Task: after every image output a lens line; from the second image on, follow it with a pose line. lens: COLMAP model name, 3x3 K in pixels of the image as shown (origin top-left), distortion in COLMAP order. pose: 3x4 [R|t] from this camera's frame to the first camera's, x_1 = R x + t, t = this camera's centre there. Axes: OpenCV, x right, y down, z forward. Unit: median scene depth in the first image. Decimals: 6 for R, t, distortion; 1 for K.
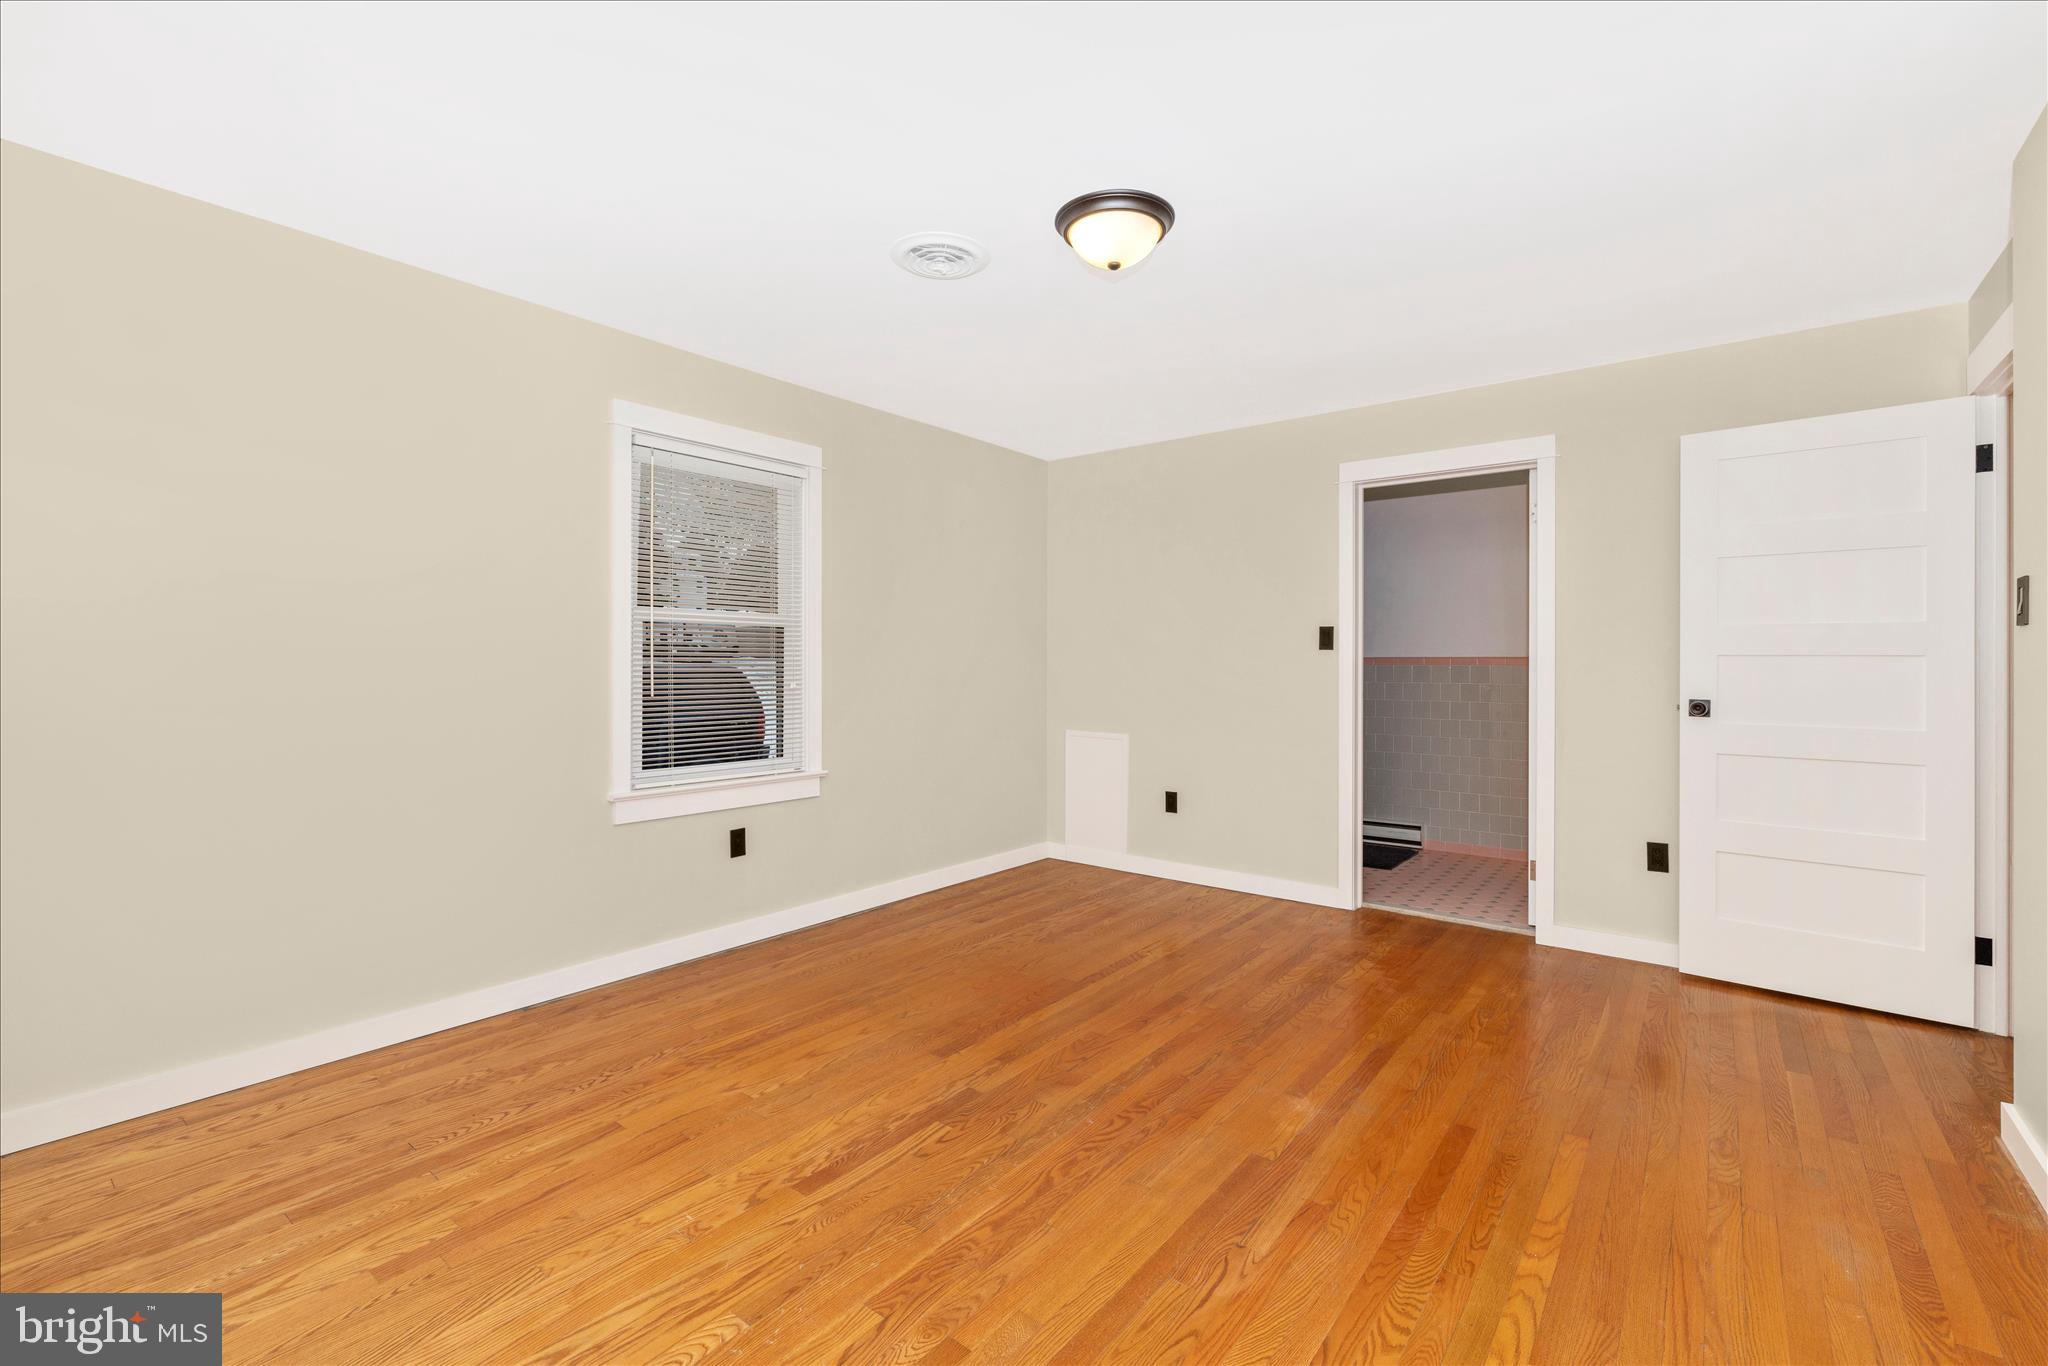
lens RADIAL K [[889.9, 0, 1022.5], [0, 889.9, 666.8], [0, 0, 1]] dist [-0.002771, 0.000696]
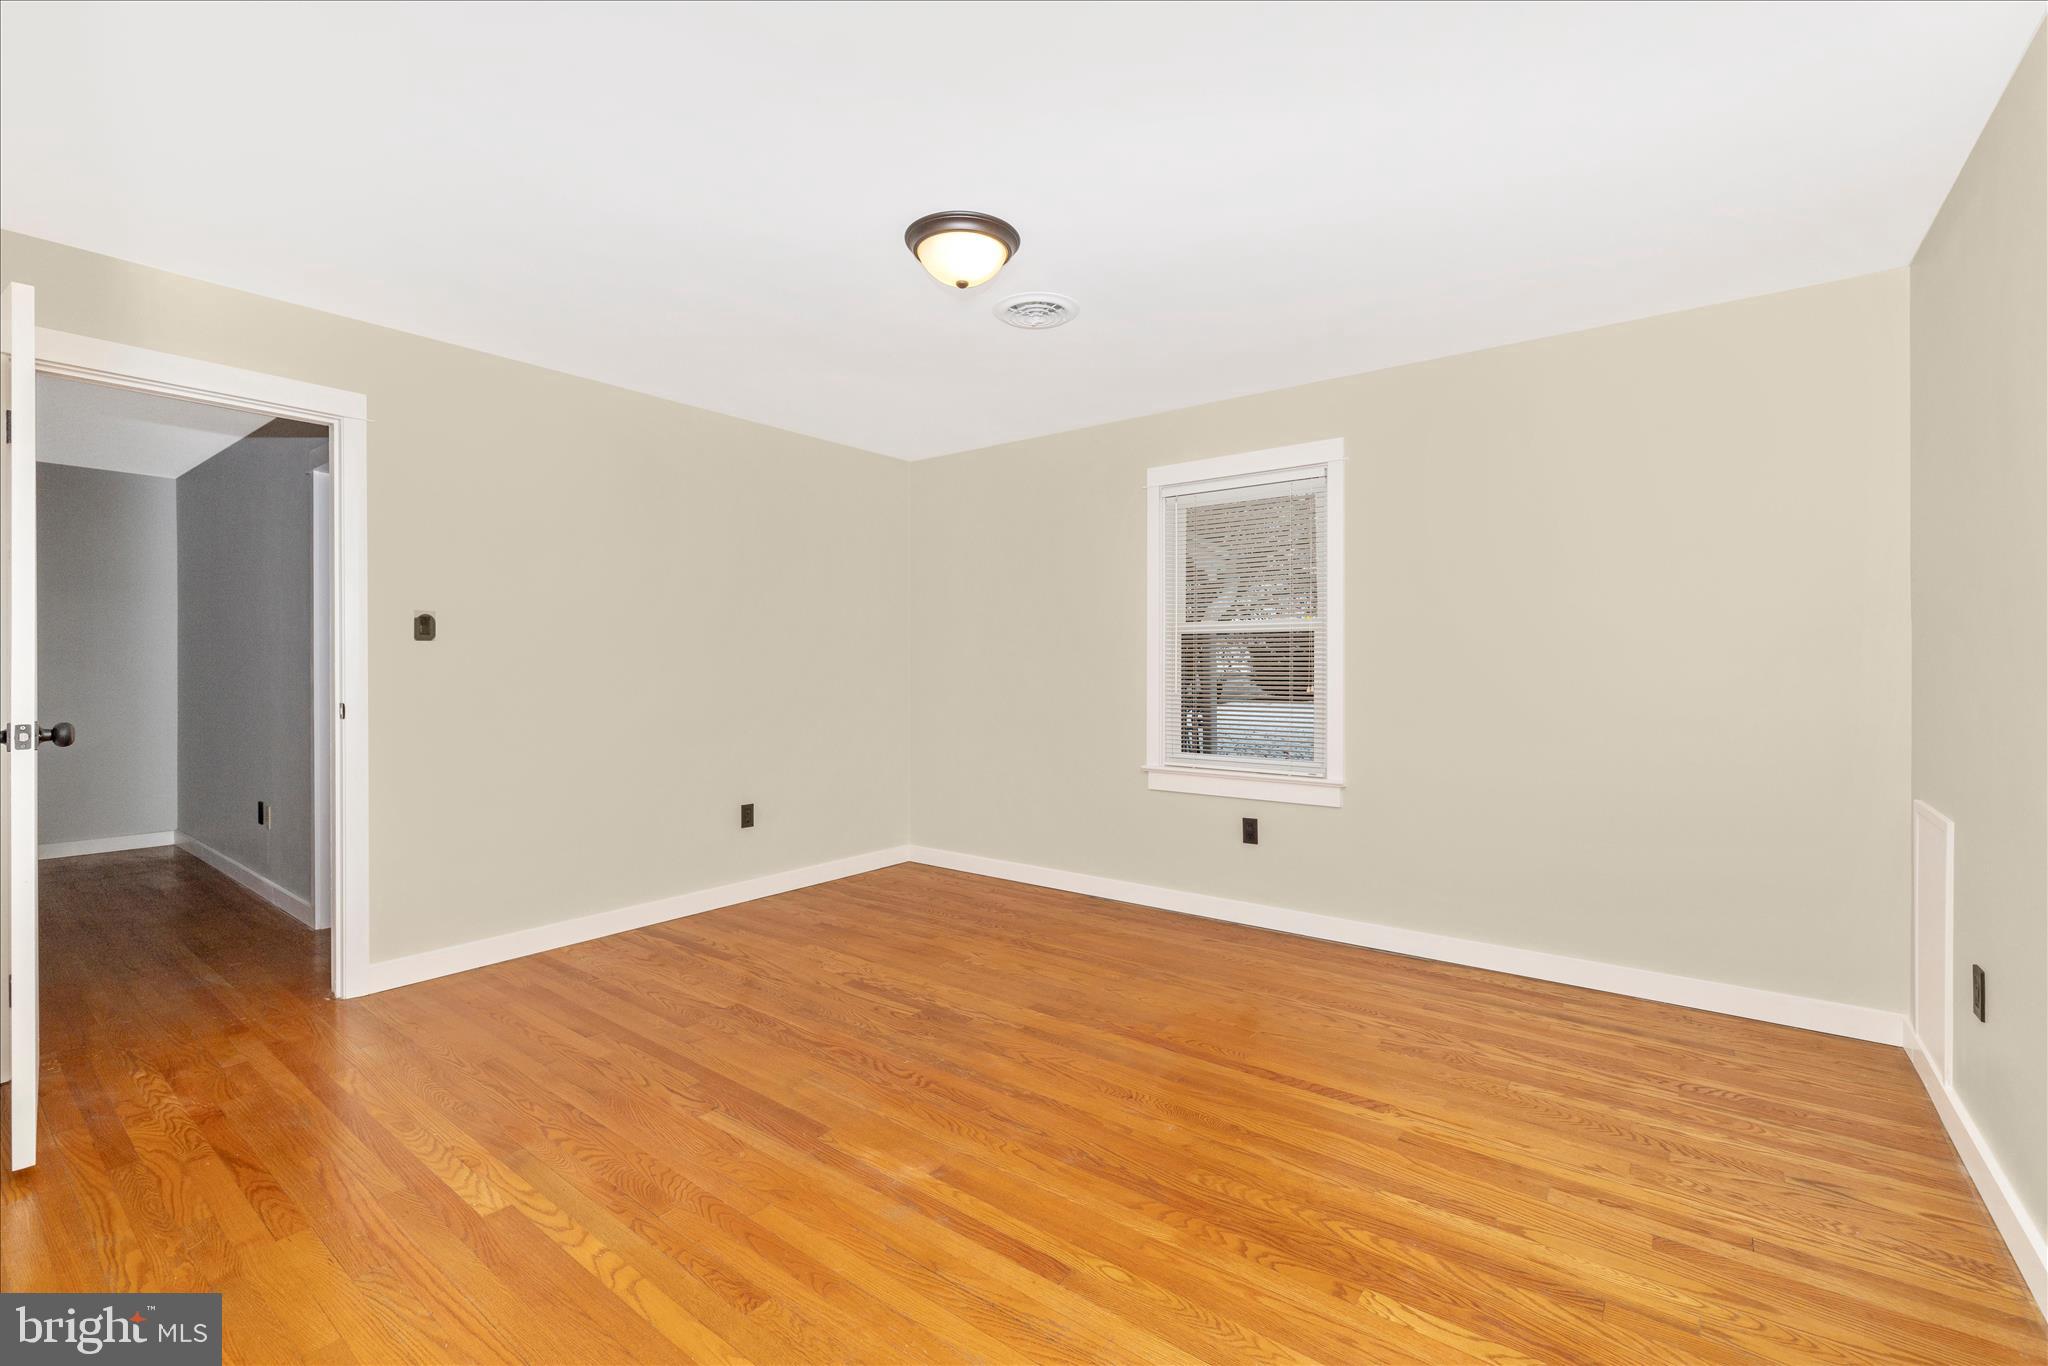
lens RADIAL K [[889.9, 0, 1031.7], [0, 889.9, 674.1], [0, 0, 1]] dist [-0.002771, 0.000696]
pose [[0.001905, 0.002433, -0.999995, 1.033938], [-0.001490, 0.999996, 0.002430, 0.003383], [0.999997, 0.001485, 0.001909, 0.972330]]
